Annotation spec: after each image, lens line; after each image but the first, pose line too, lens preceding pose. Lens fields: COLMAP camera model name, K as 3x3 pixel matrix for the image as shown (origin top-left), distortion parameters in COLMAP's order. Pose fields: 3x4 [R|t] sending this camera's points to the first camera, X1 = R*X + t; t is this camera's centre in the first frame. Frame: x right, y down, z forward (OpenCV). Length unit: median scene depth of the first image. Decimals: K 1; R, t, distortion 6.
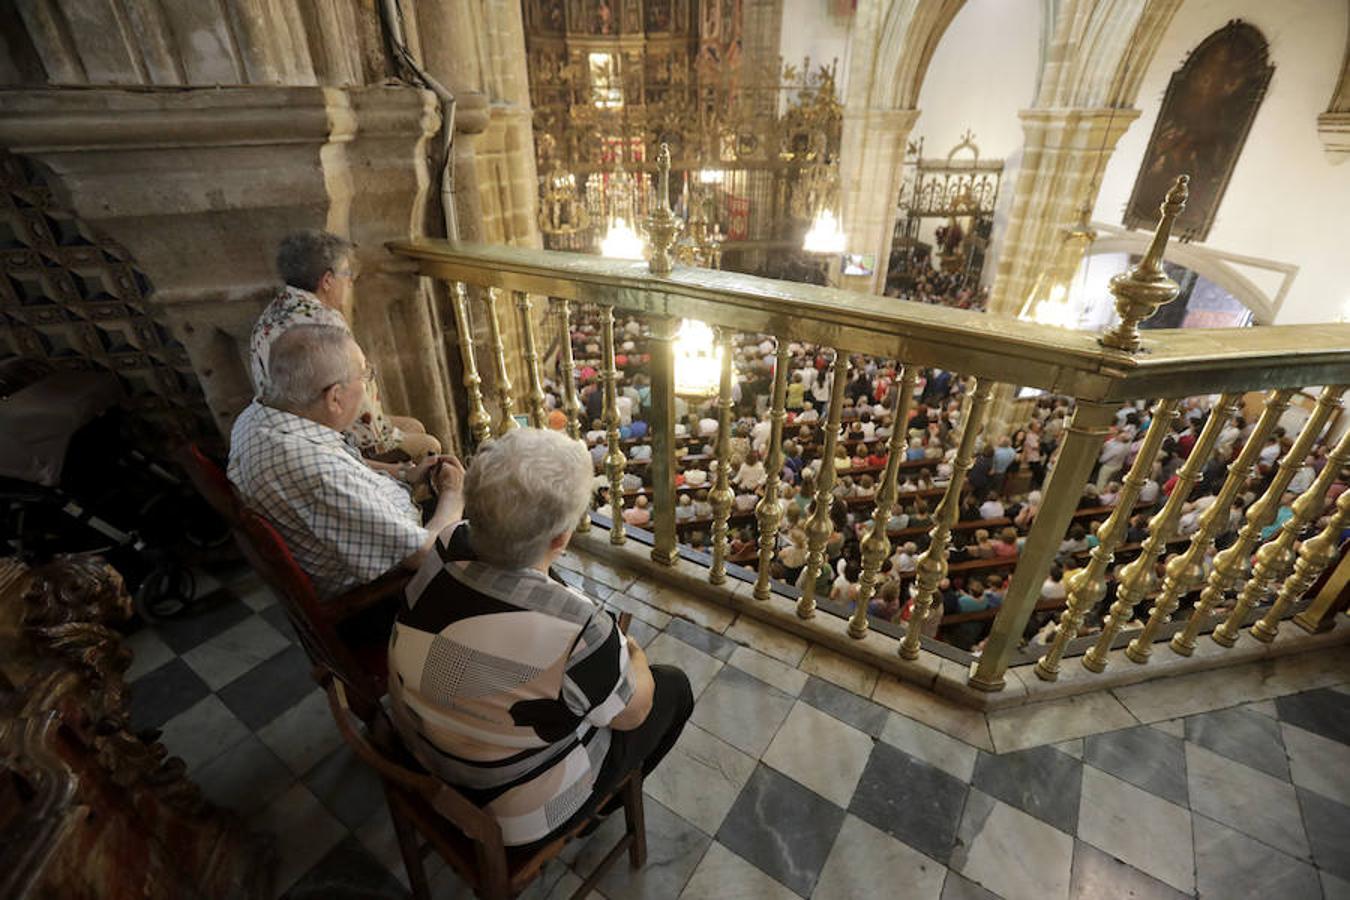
lens RADIAL K [[613.4, 0, 669.1], [0, 613.4, 450.6], [0, 0, 1]] dist [-0.028114, 0.005491]
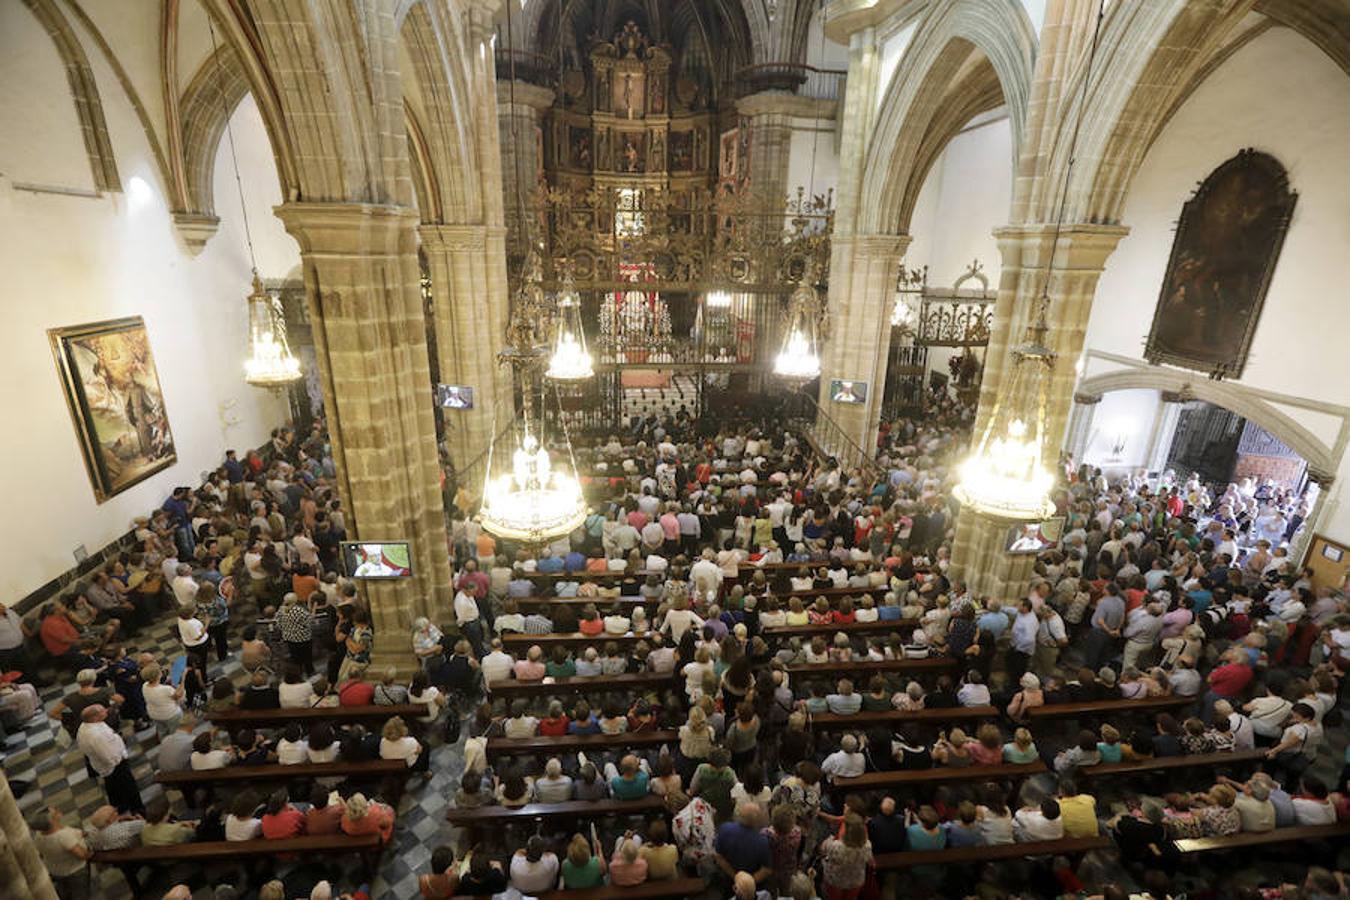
lens RADIAL K [[613.4, 0, 676.5], [0, 613.4, 452.4], [0, 0, 1]] dist [-0.028114, 0.005491]
pose [[0.996203, 0.046601, -0.073544, 0.139760], [-0.059598, 0.980773, -0.185829, -0.030285], [0.063470, 0.189507, 0.979826, 0.108348]]
